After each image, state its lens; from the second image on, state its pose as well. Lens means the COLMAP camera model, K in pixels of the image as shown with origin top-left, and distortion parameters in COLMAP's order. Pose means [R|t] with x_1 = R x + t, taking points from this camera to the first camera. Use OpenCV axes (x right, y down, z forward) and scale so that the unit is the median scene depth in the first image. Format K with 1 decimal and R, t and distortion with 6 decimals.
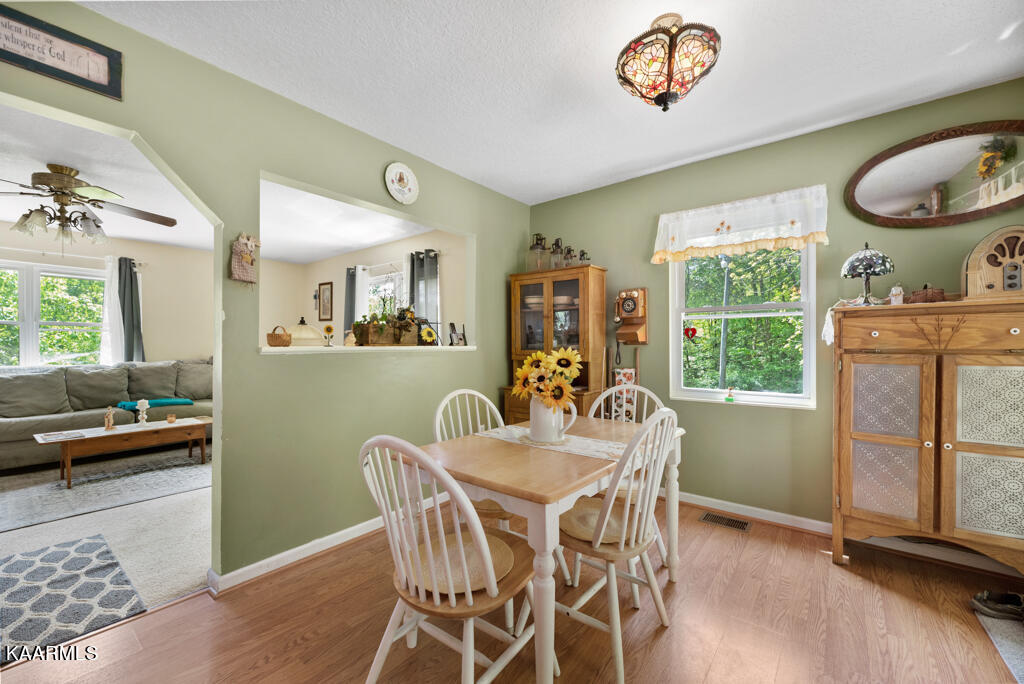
lens RADIAL K [[414.4, 0, 512.9], [0, 414.4, 346.0], [0, 0, 1]] dist [0.000375, -0.000398]
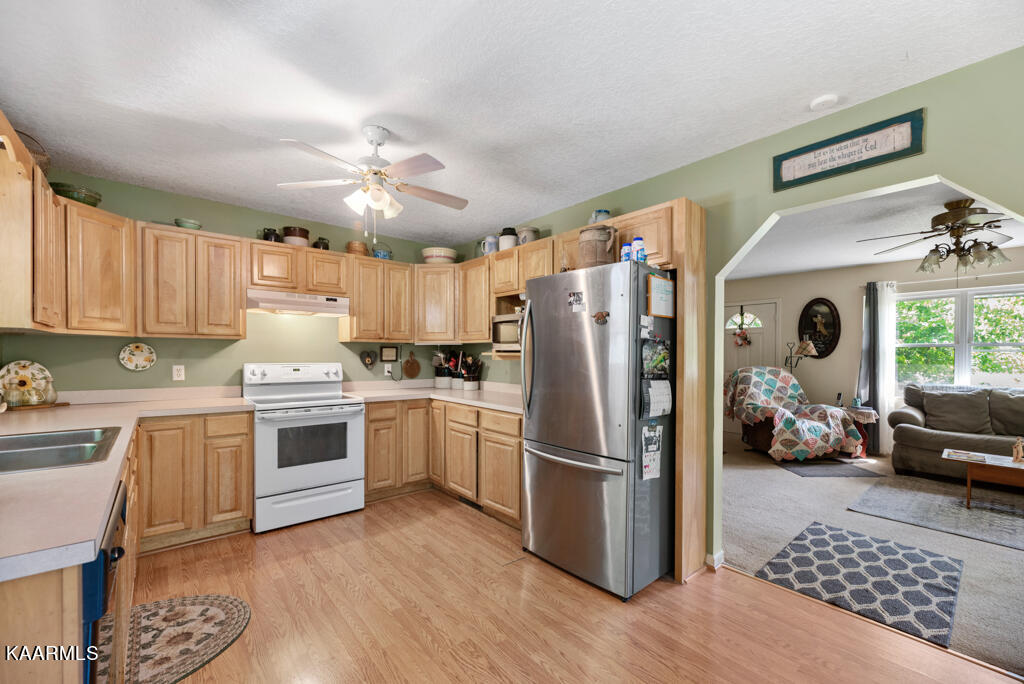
lens RADIAL K [[414.4, 0, 515.2], [0, 414.4, 353.5], [0, 0, 1]] dist [0.000375, -0.000398]
pose [[-0.193606, -0.001322, -0.981079, 0.219289], [-0.007374, 0.999973, 0.000108, -0.046310], [0.981052, 0.007255, -0.193610, 0.125251]]
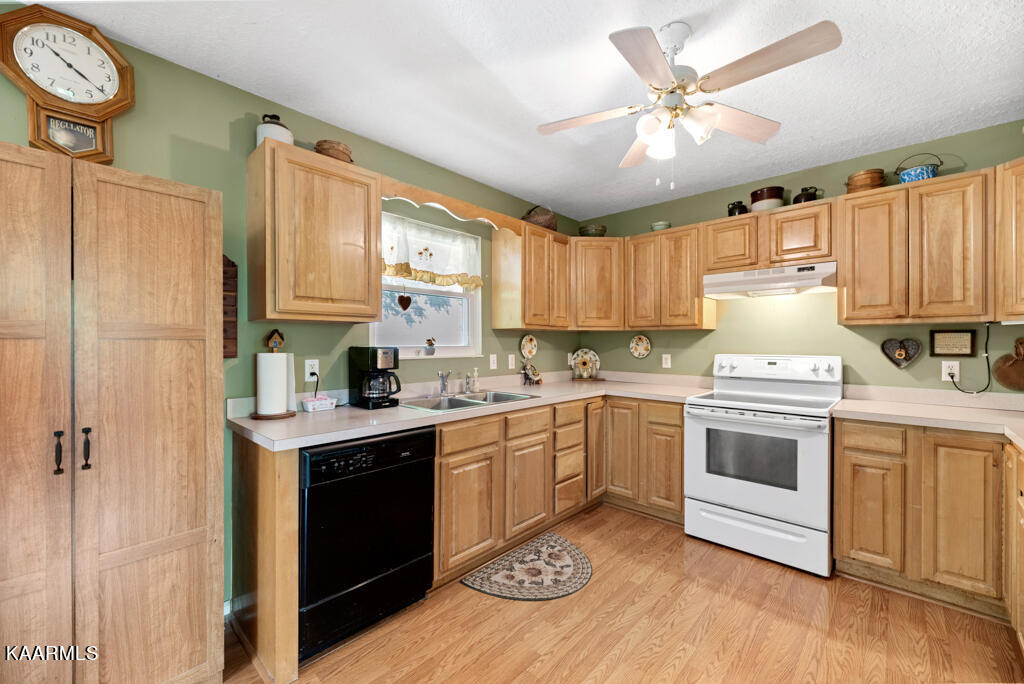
lens RADIAL K [[414.4, 0, 514.4], [0, 414.4, 343.4], [0, 0, 1]] dist [0.000375, -0.000398]
pose [[-0.997182, 0.002344, 0.074978, -0.506006], [0.002549, 0.999993, 0.002627, -0.044193], [-0.074971, 0.002811, -0.997182, 0.347805]]
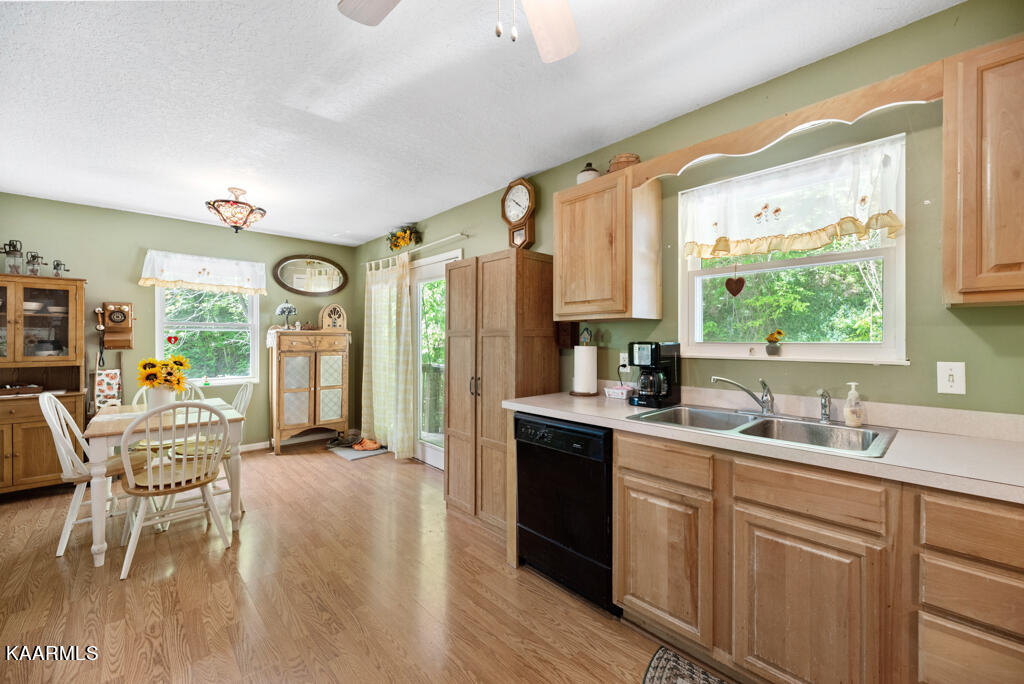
lens RADIAL K [[414.4, 0, 514.8], [0, 414.4, 338.4], [0, 0, 1]] dist [0.000375, -0.000398]
pose [[0.151694, 0.005531, 0.988412, -1.112430], [0.002753, 0.999978, -0.006018, -0.038131], [-0.988424, 0.003634, 0.151675, -0.493499]]
